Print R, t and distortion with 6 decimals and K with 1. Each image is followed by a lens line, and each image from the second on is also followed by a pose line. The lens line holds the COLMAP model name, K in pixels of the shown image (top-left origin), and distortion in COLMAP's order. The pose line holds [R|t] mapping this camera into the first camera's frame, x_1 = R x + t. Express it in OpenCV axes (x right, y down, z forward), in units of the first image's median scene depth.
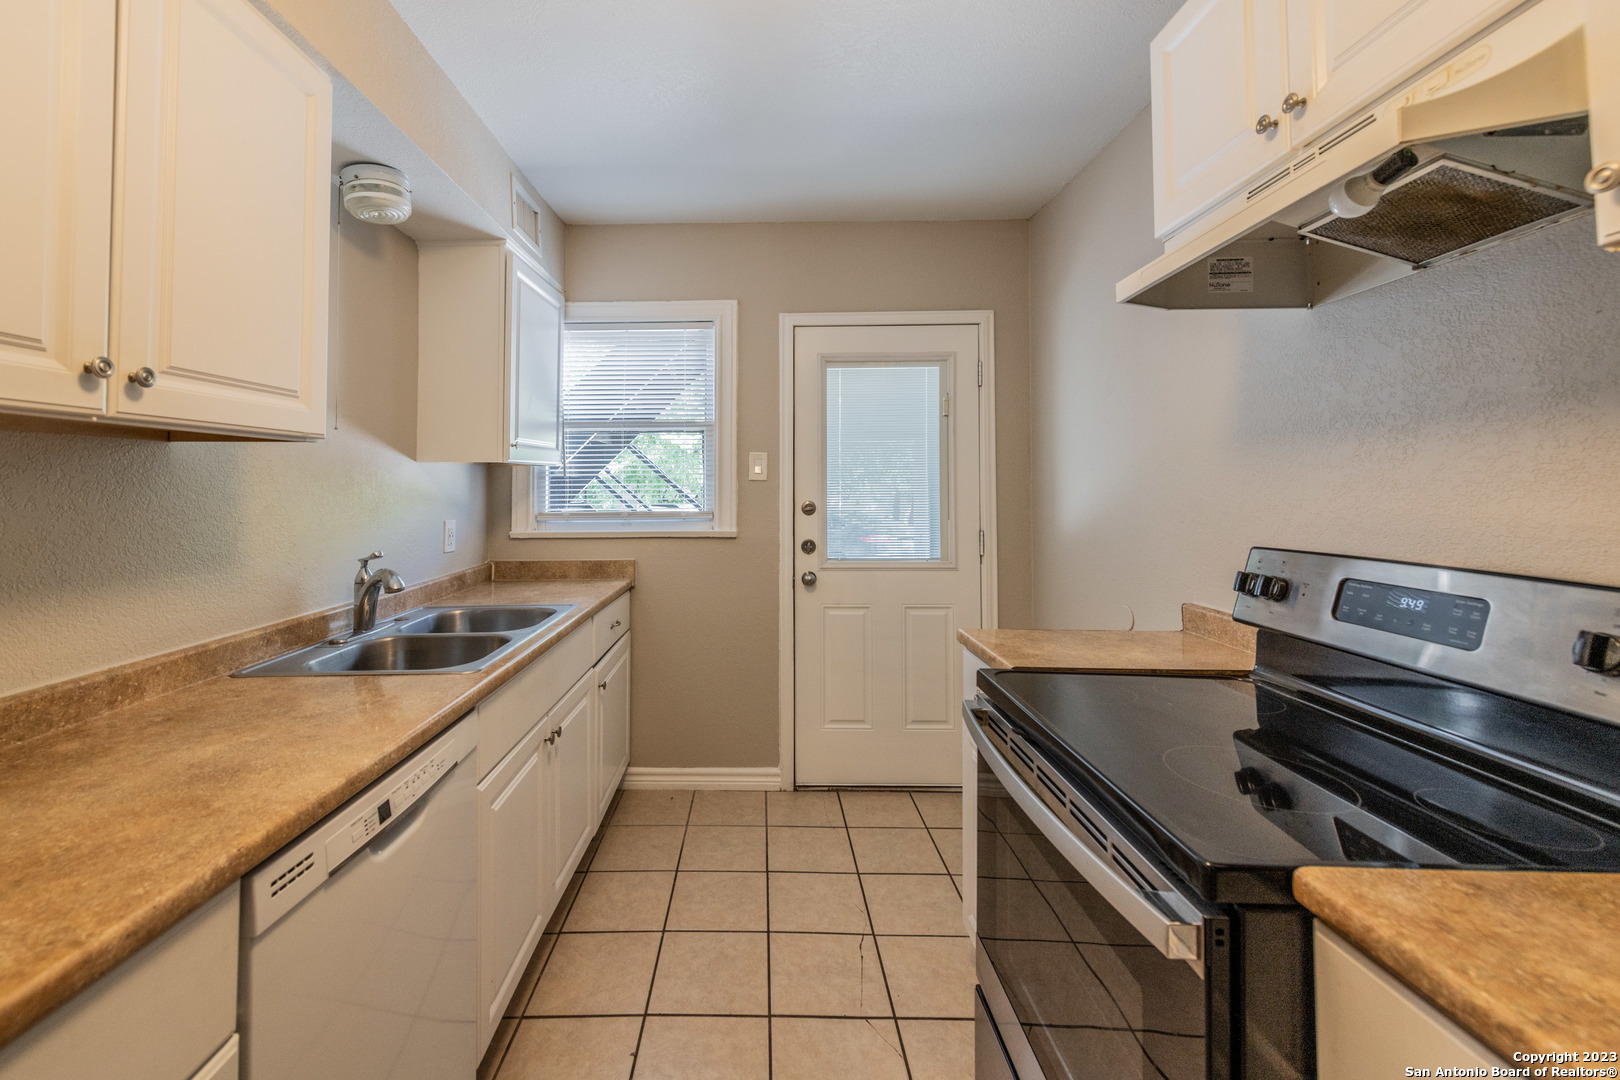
lens RADIAL K [[659.7, 0, 758.7], [0, 659.7, 473.6], [0, 0, 1]] dist [0.014430, -0.005954]
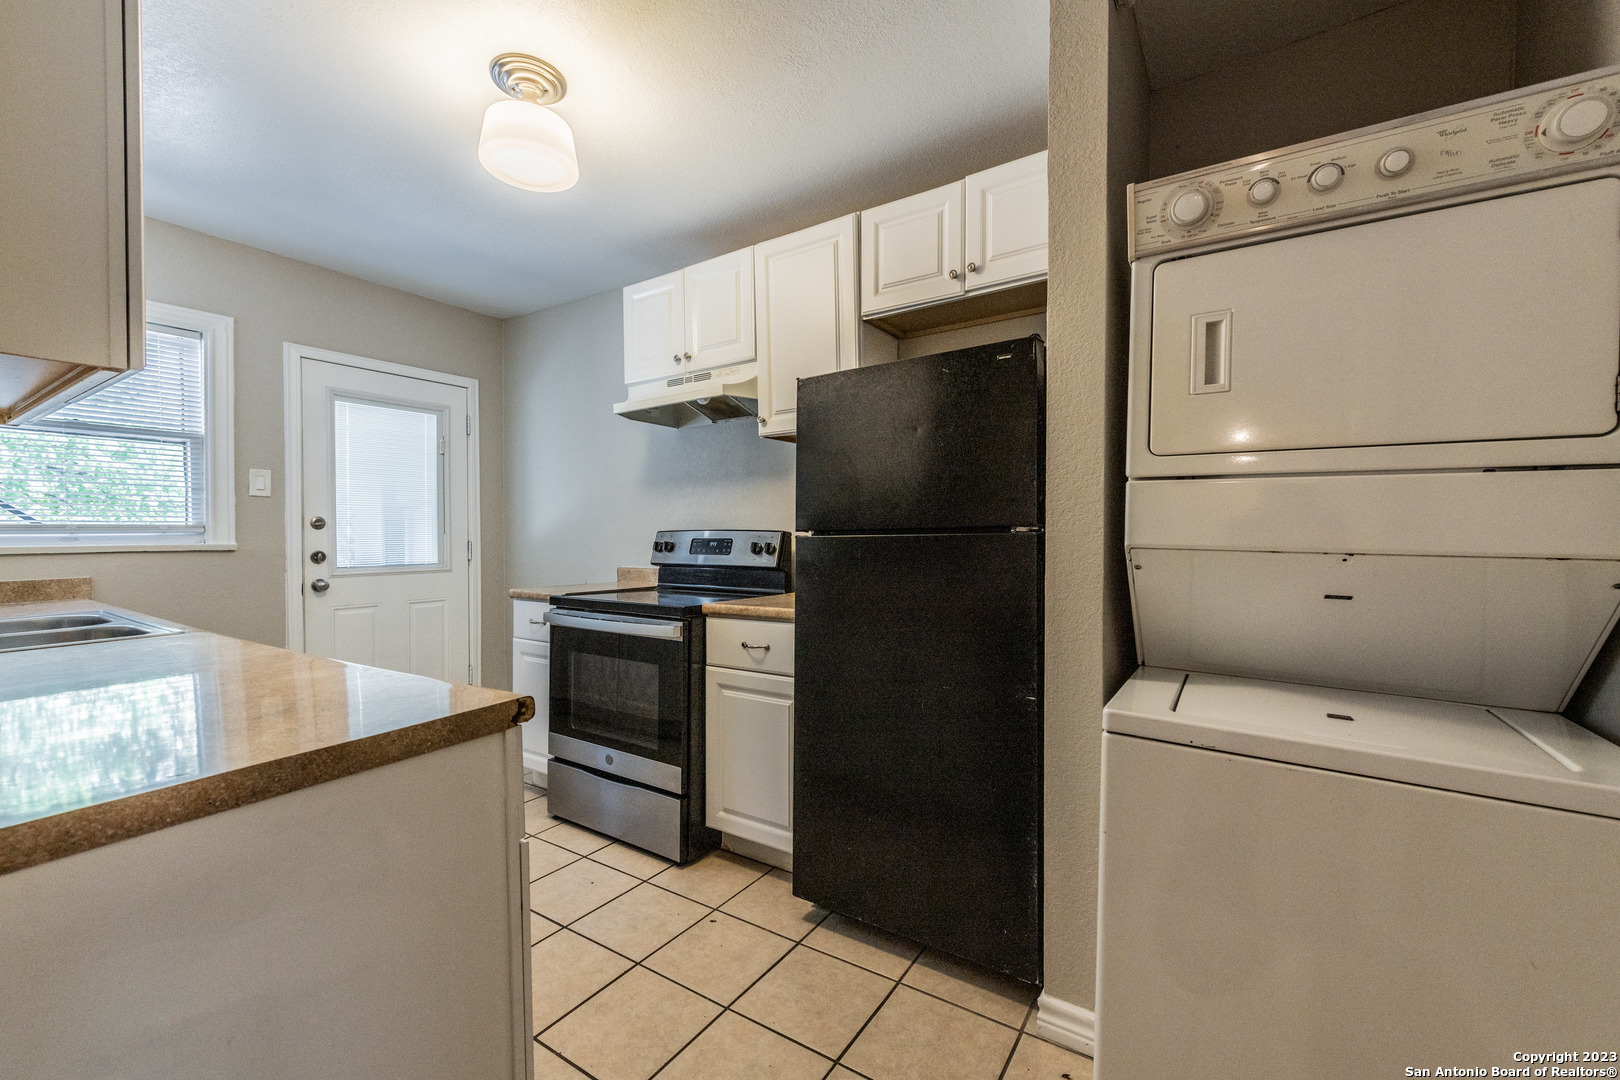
lens RADIAL K [[640.2, 0, 808.5], [0, 640.2, 524.9], [0, 0, 1]] dist [0.014328, -0.005529]
pose [[0.536327, 0.012604, 0.843916, -0.405522], [-0.019576, 0.999805, -0.002491, 0.041984], [-0.843784, -0.015185, 0.536469, -0.295300]]
